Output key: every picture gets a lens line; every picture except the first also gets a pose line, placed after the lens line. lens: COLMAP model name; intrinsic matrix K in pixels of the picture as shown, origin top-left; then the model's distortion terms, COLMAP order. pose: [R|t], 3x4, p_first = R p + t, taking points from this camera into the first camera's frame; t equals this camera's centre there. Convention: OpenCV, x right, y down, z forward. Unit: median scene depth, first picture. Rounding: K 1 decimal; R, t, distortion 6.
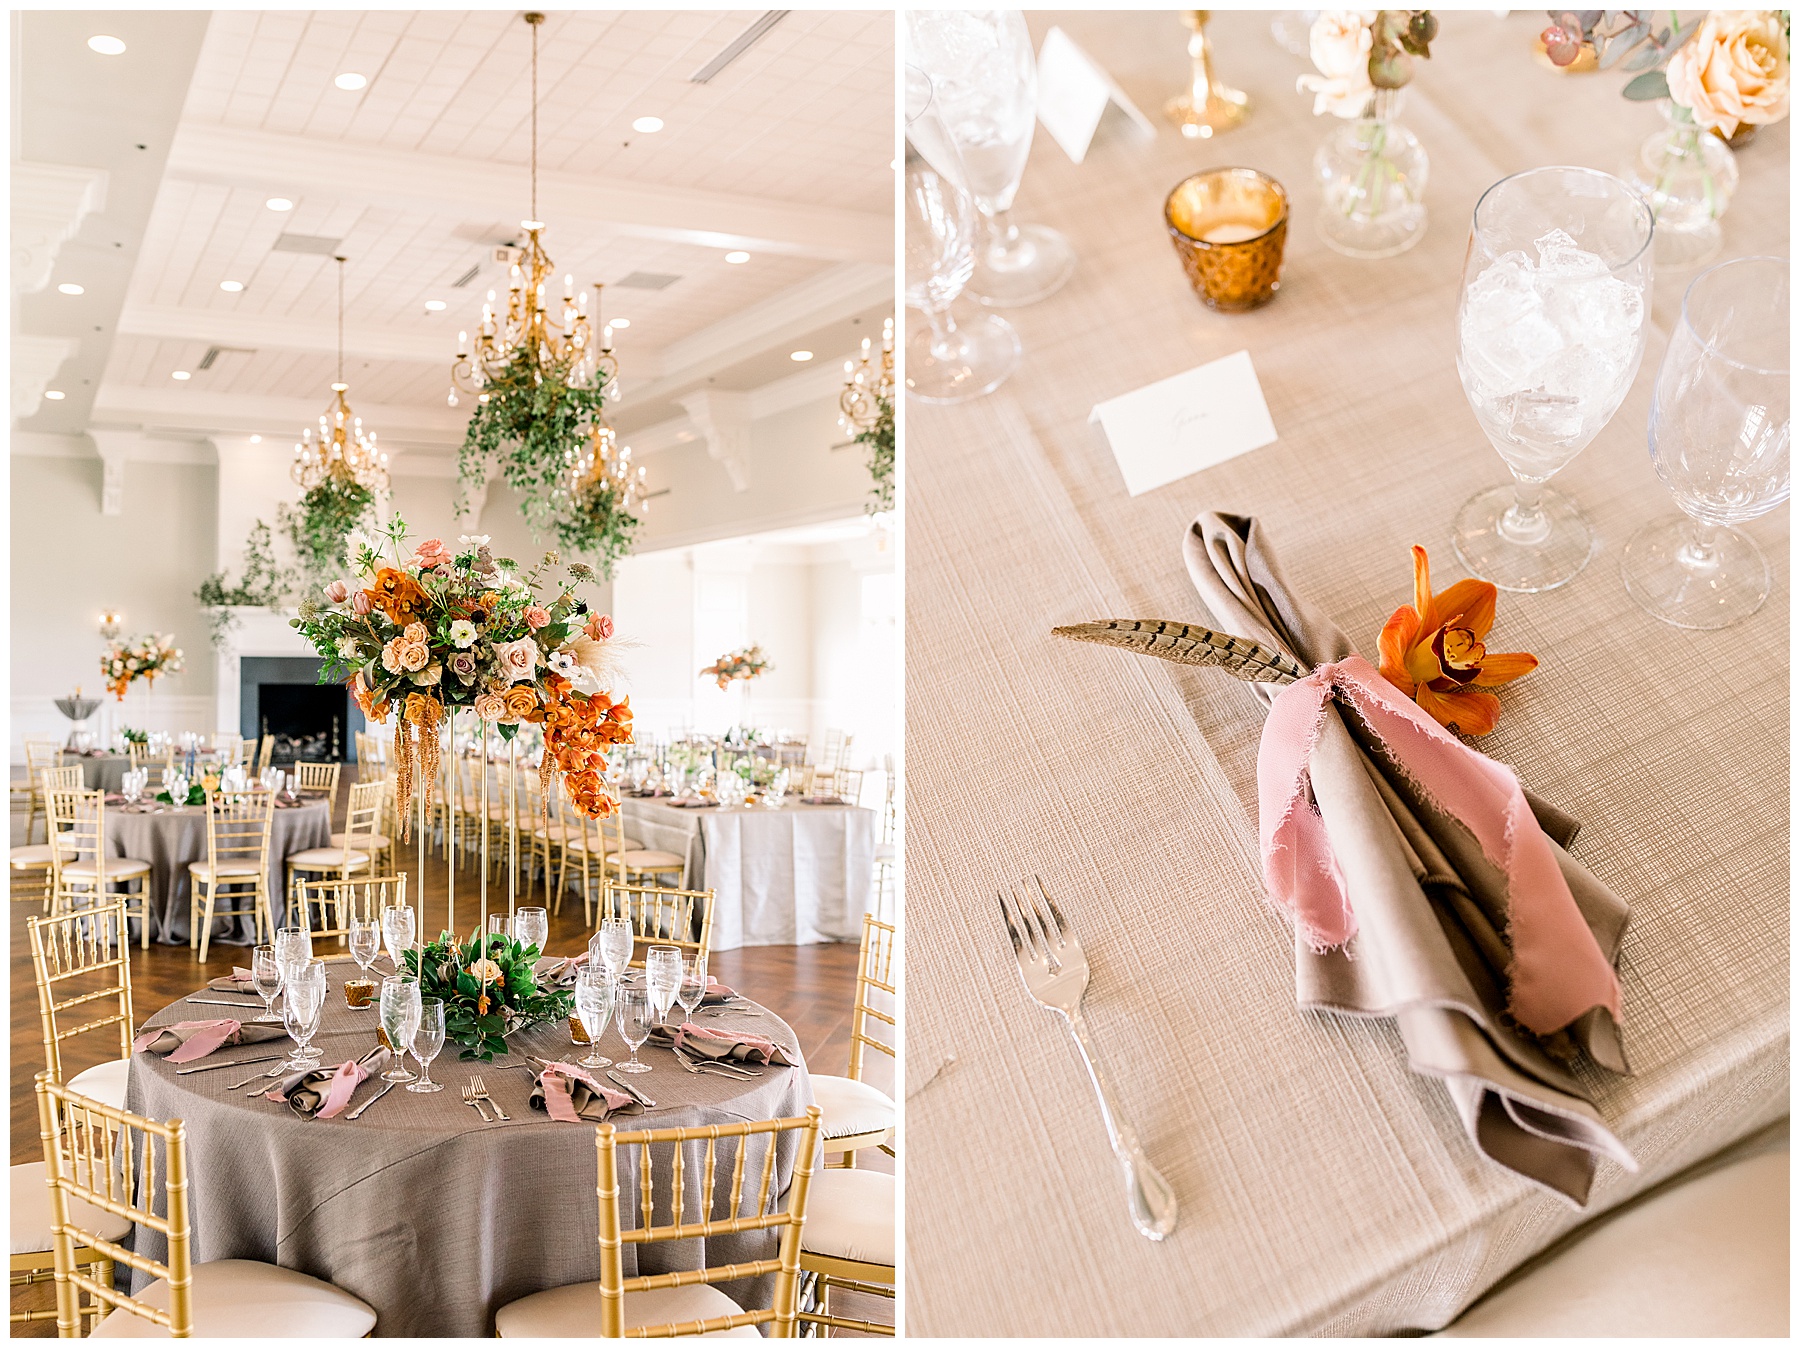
lens RADIAL K [[1337.4, 0, 488.0], [0, 1337.4, 617.2], [0, 0, 1]] dist [-0.000406, -0.010791]
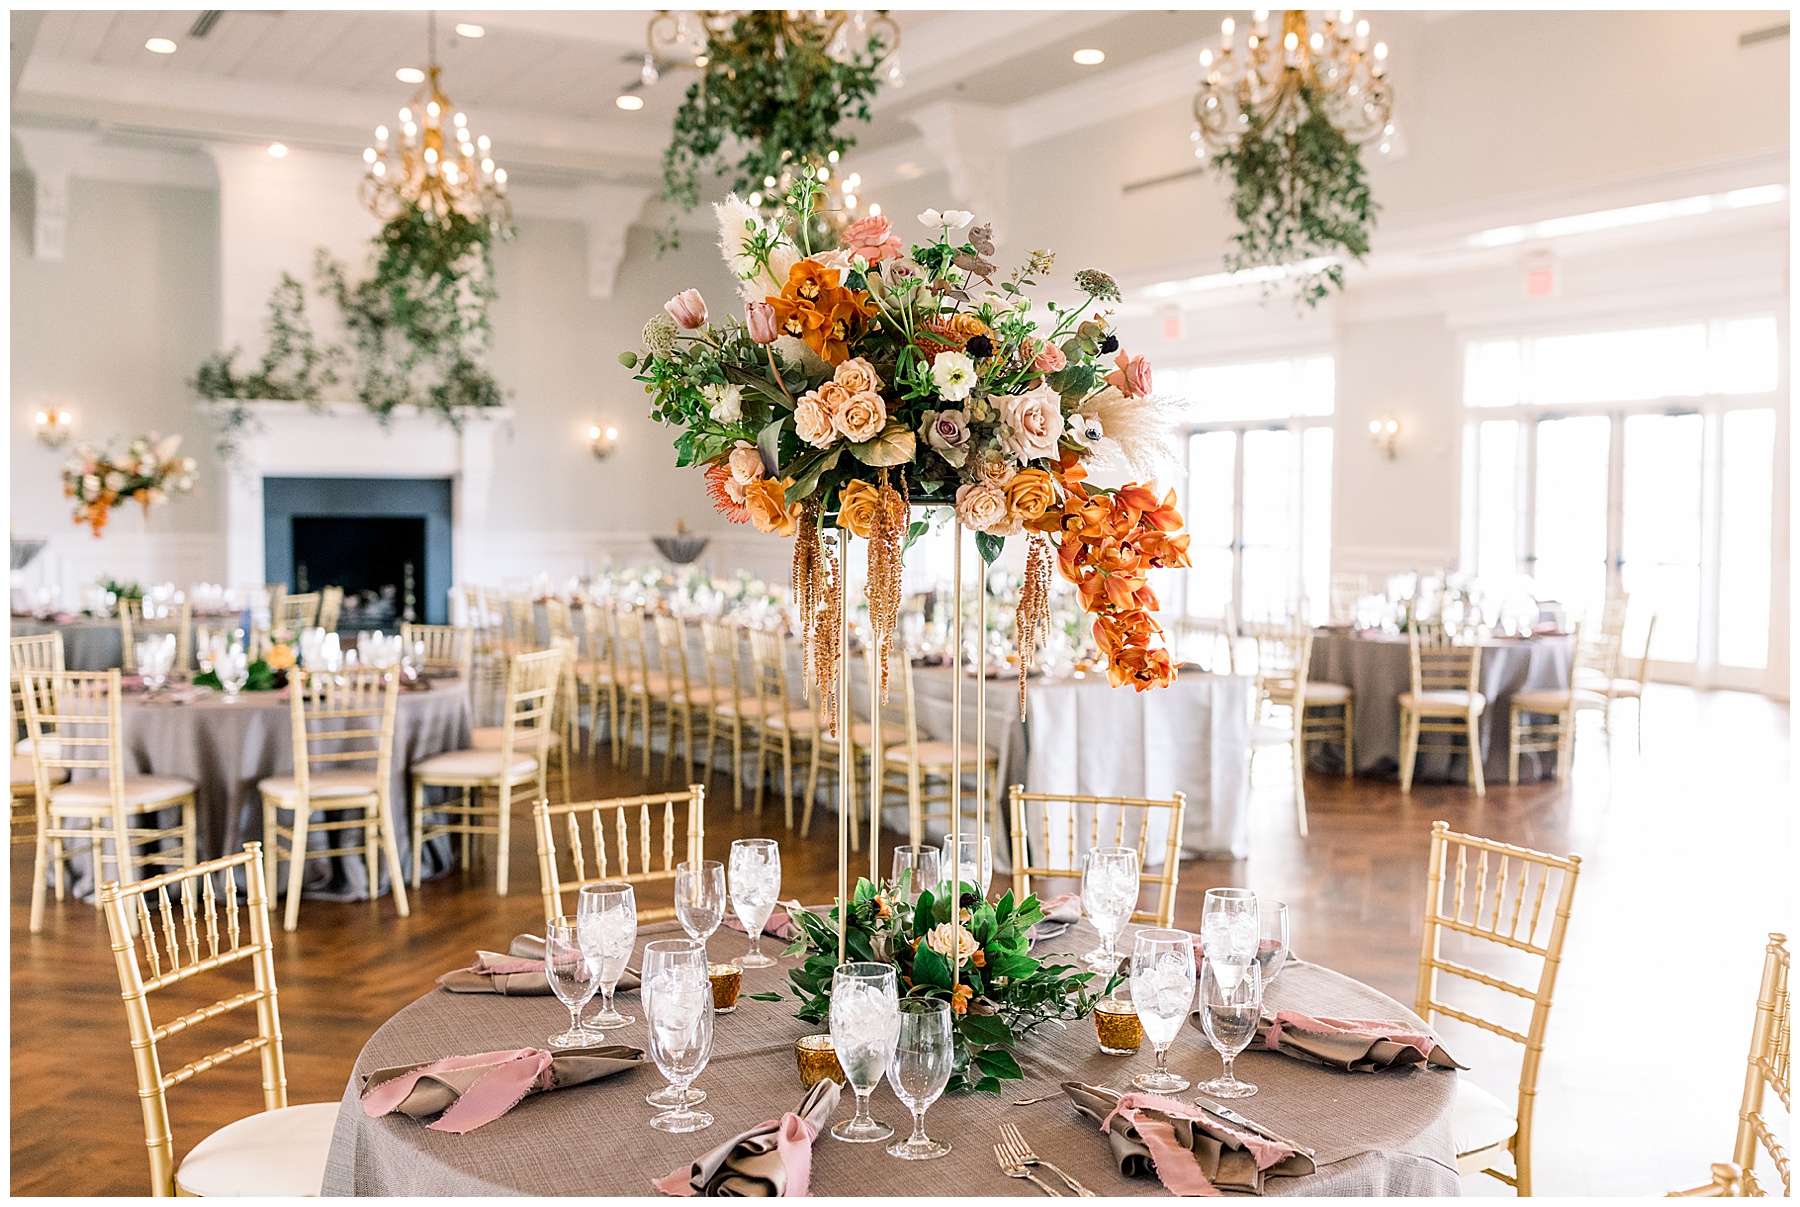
lens RADIAL K [[1793.2, 0, 952.0], [0, 1793.2, 597.6], [0, 0, 1]] dist [0.006383, -0.026188]
pose [[0.979397, -0.010642, 0.201665, -0.064881], [-0.007857, 0.995846, 0.090710, 0.013785], [-0.201793, -0.090425, 0.975245, 0.087151]]
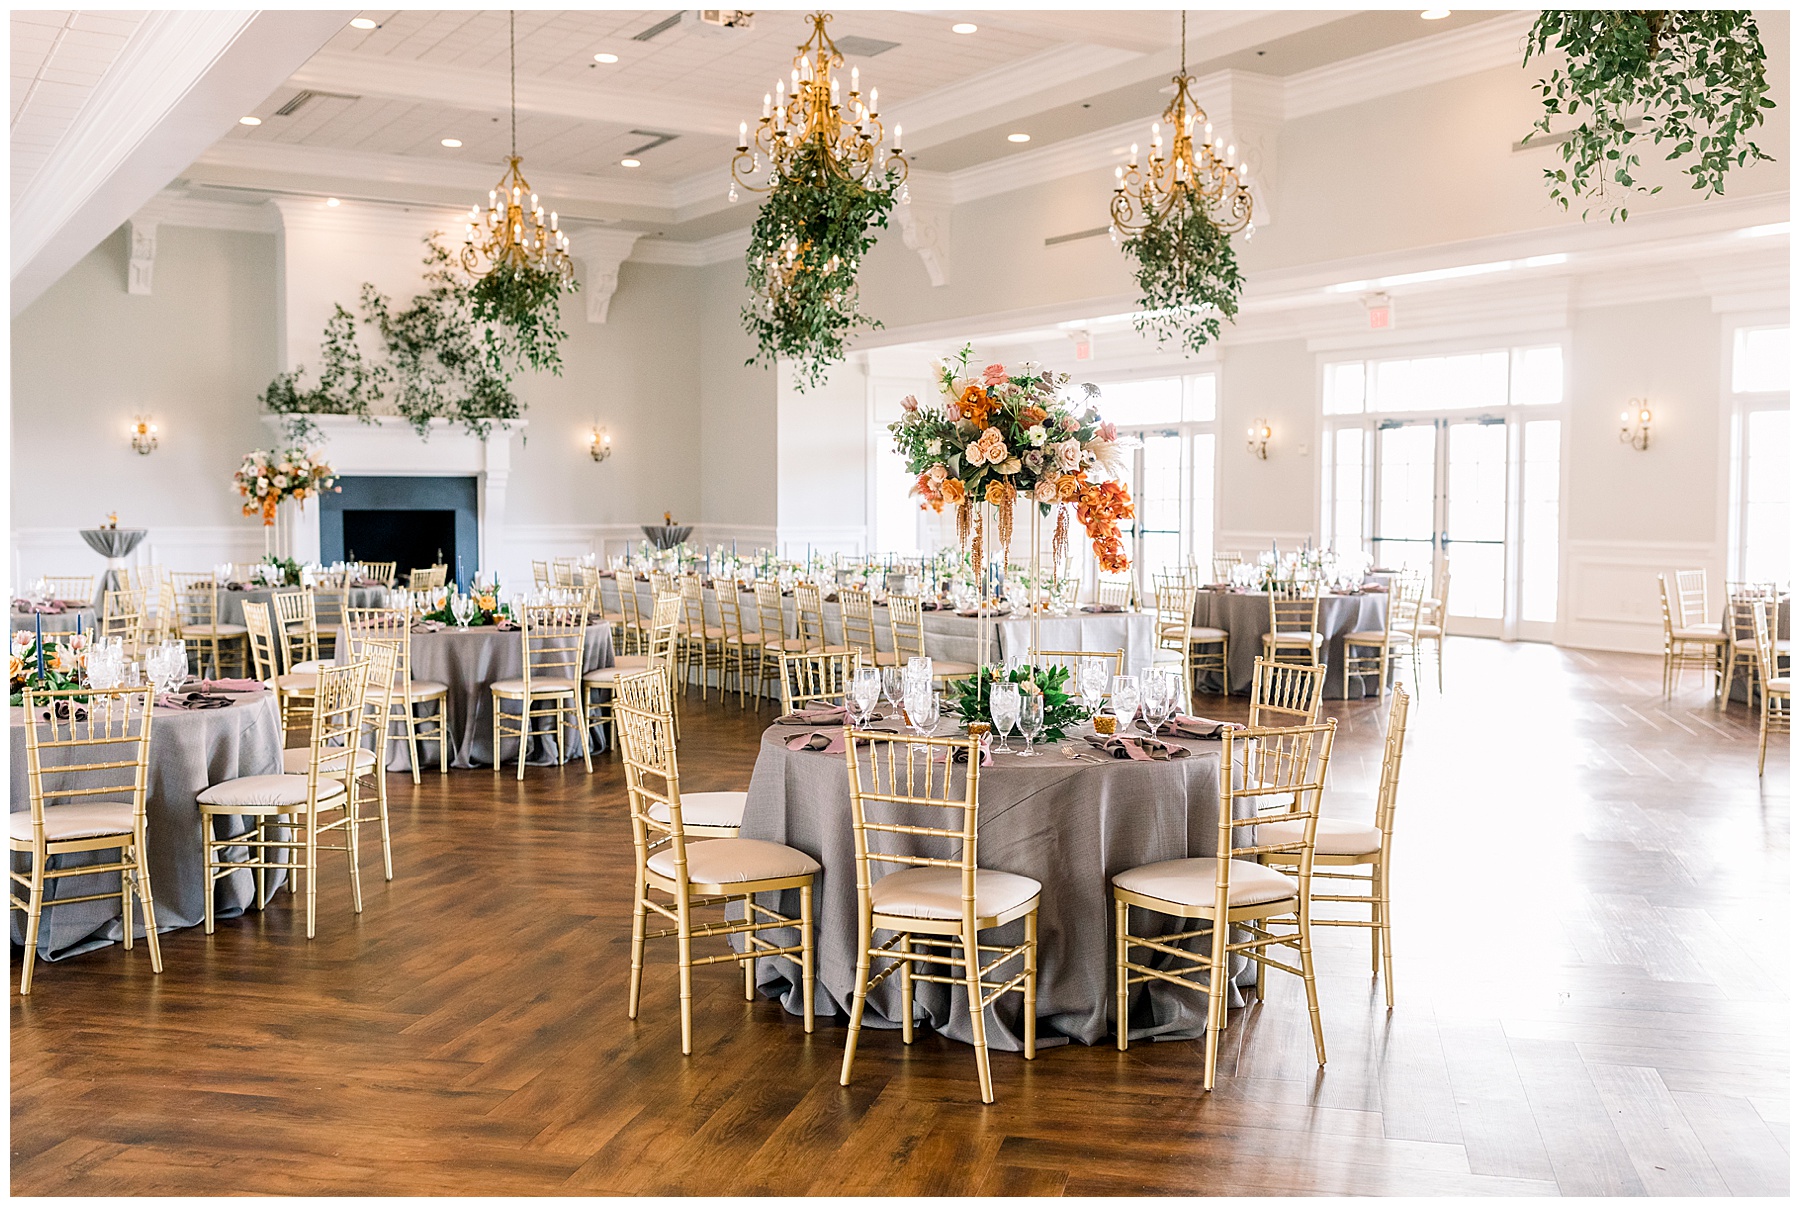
lens RADIAL K [[1736.6, 0, 920.3], [0, 1736.6, 578.4], [0, 0, 1]] dist [0.031793, -0.020035]
pose [[0.971369, -0.015844, 0.237048, -0.205064], [-0.004150, 0.996490, 0.083611, 0.003575], [-0.237540, -0.082200, 0.967893, -0.257590]]
